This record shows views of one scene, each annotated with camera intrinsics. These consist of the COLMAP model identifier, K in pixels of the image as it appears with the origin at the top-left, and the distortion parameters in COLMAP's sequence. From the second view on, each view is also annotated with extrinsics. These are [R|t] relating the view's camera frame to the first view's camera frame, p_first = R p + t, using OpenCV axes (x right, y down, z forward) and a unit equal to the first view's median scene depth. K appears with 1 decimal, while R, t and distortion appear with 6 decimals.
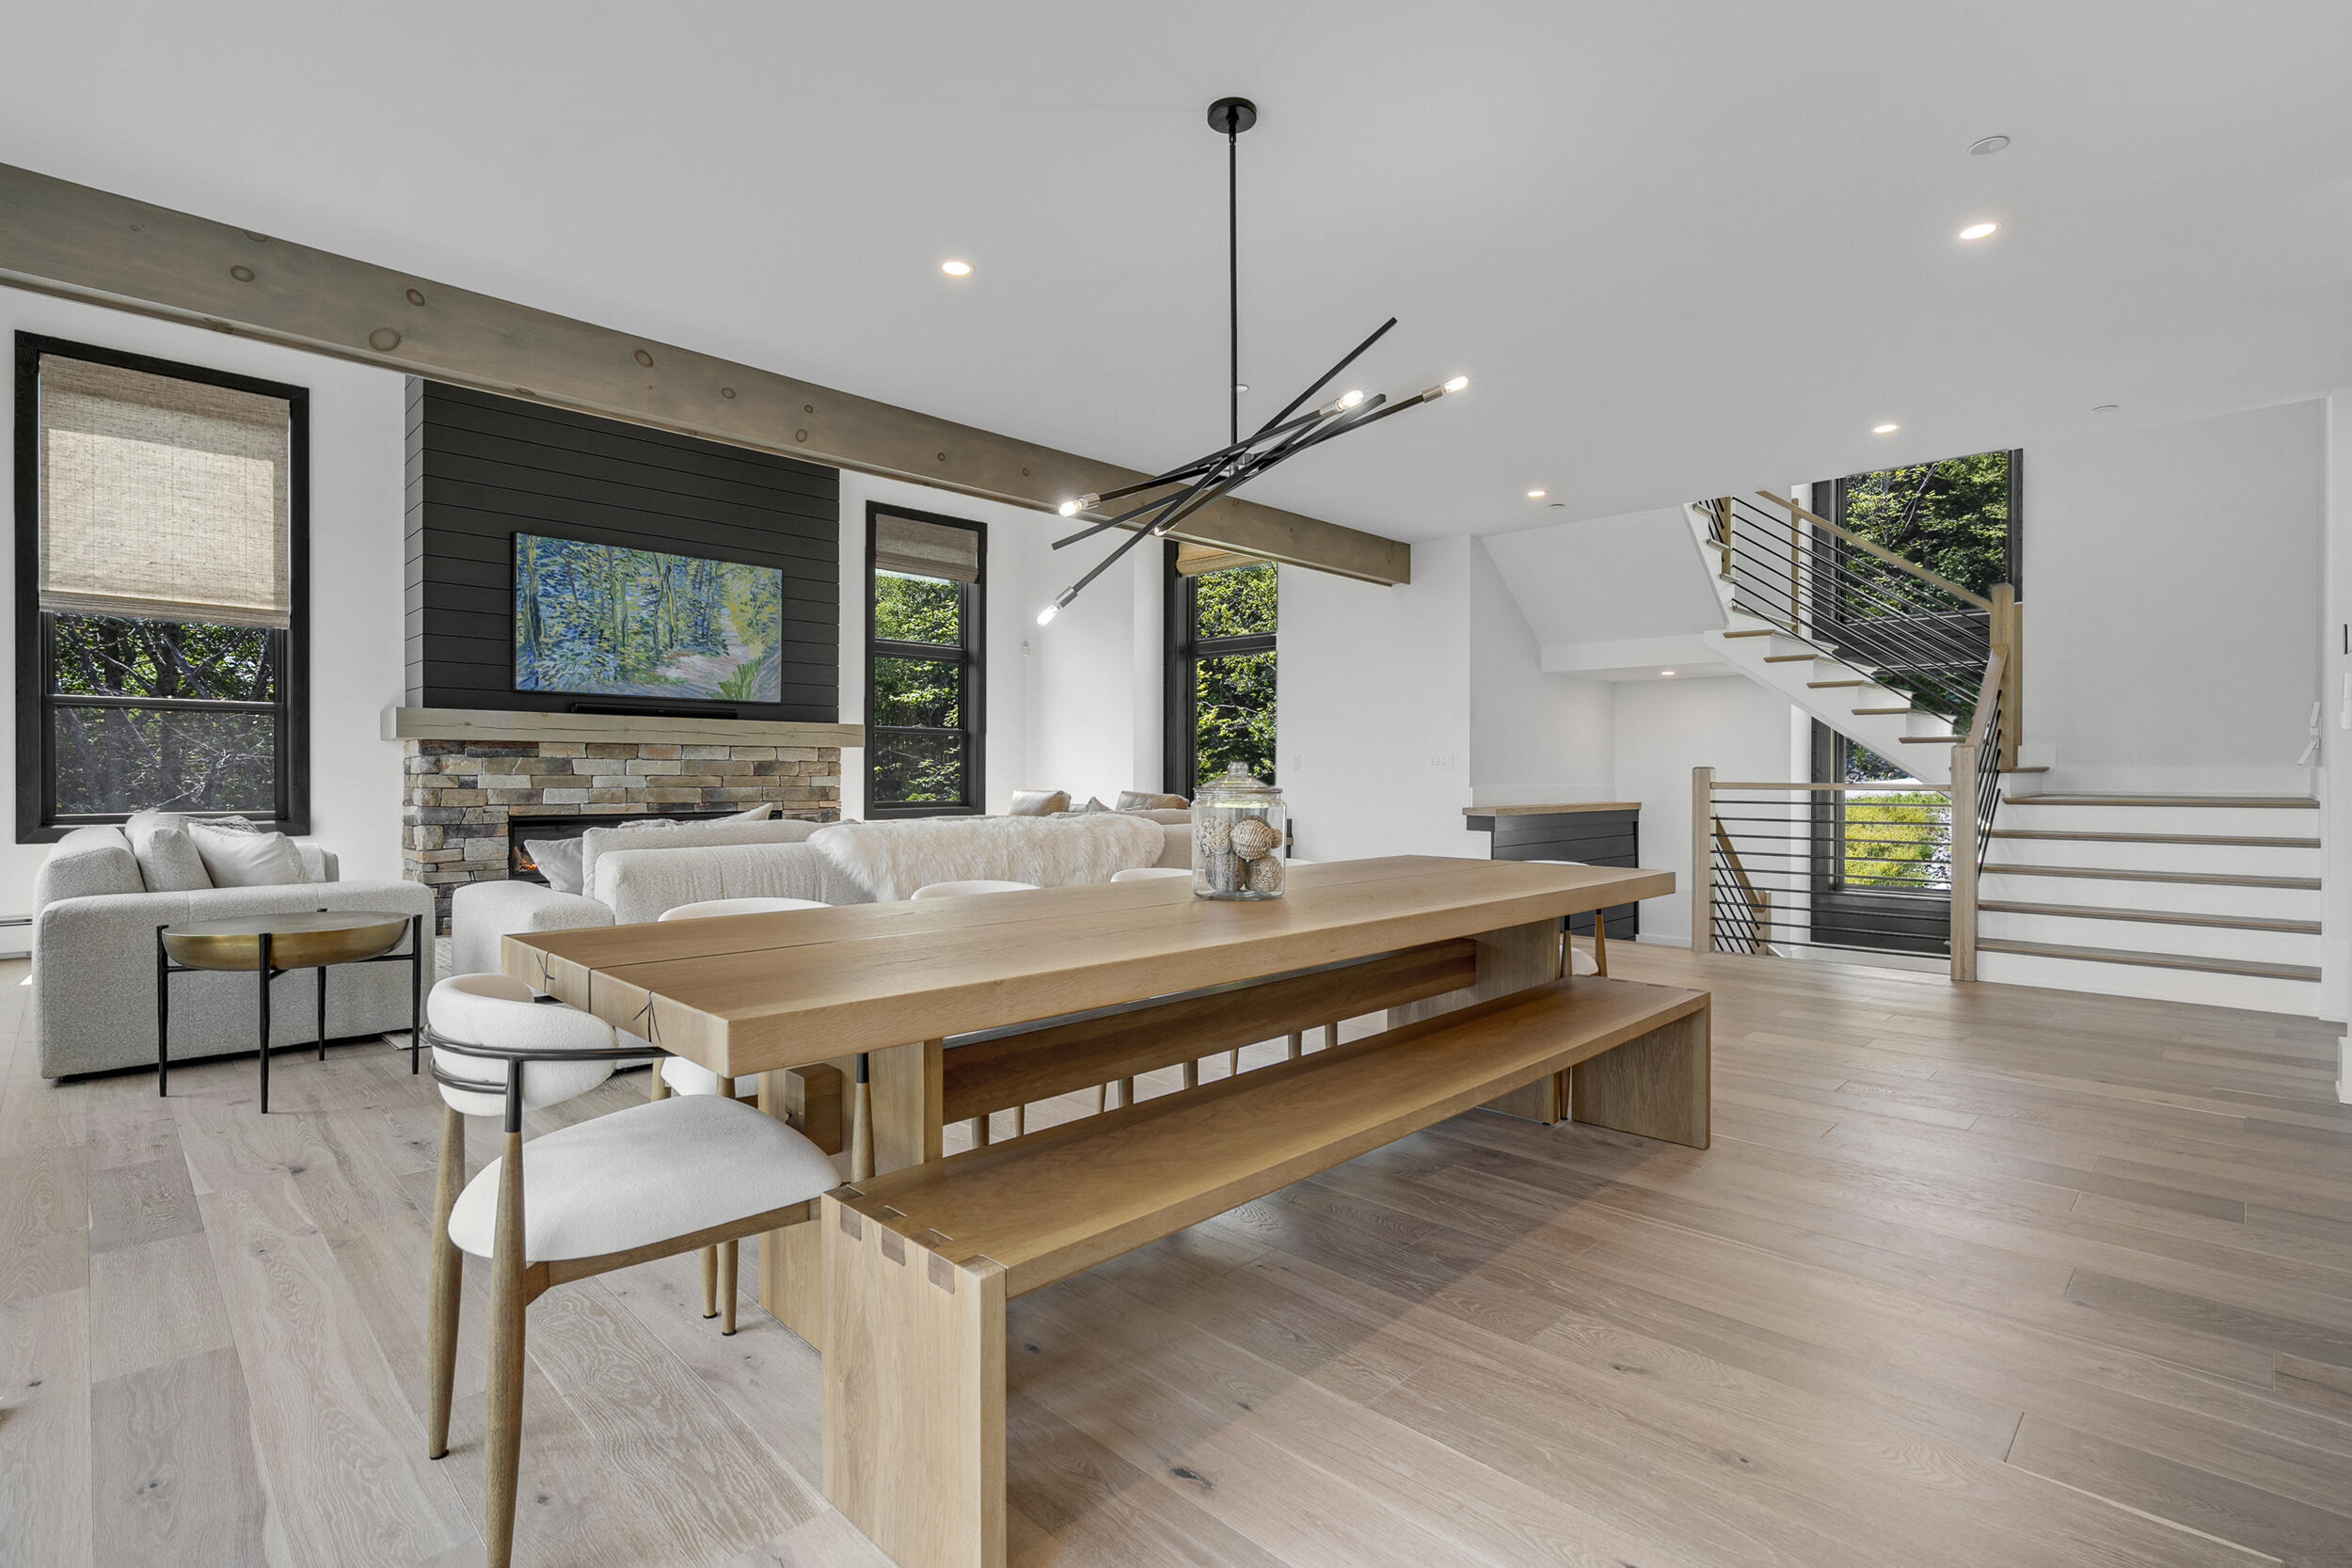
lens RADIAL K [[1126.3, 0, 1174.3], [0, 1126.3, 778.7], [0, 0, 1]] dist [-0.008728, 0.000082]
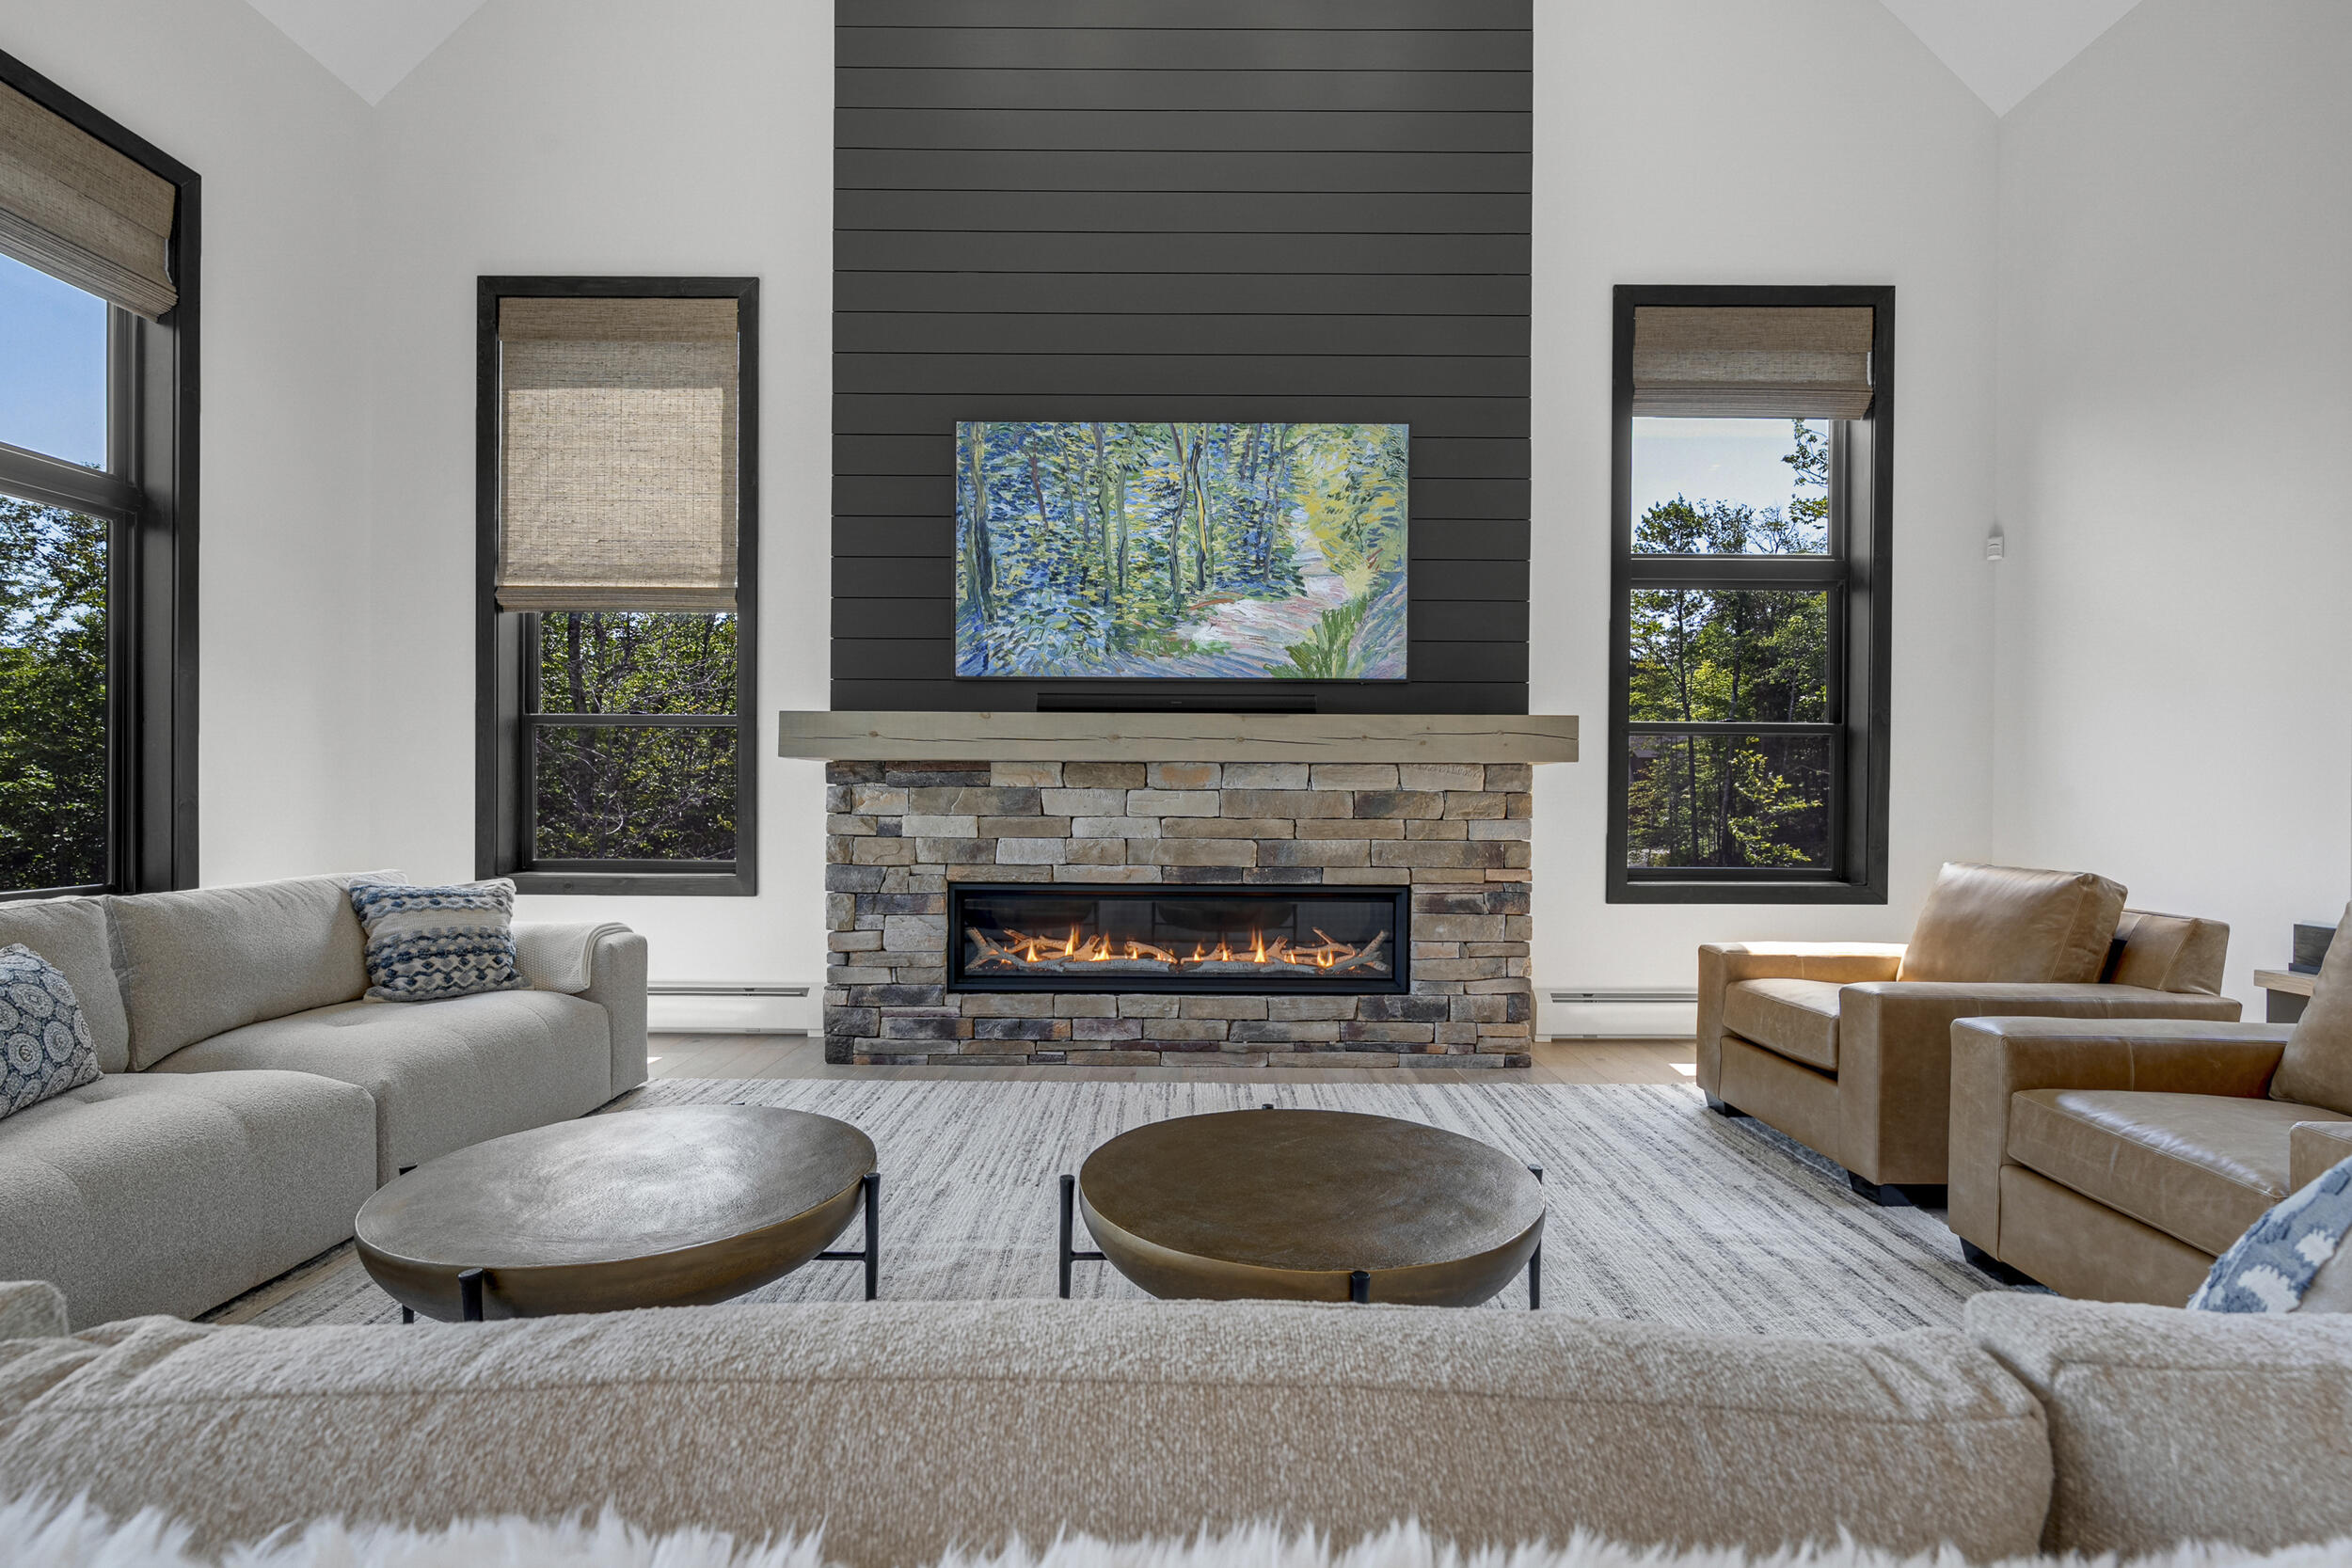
lens RADIAL K [[1126.3, 0, 1182.2], [0, 1126.3, 793.2], [0, 0, 1]] dist [-0.008728, 0.000082]
pose [[0.704887, 0.001423, -0.709318, -0.058364], [-0.006537, 0.999969, -0.004490, -0.012826], [0.709289, 0.007802, 0.704874, 0.618424]]
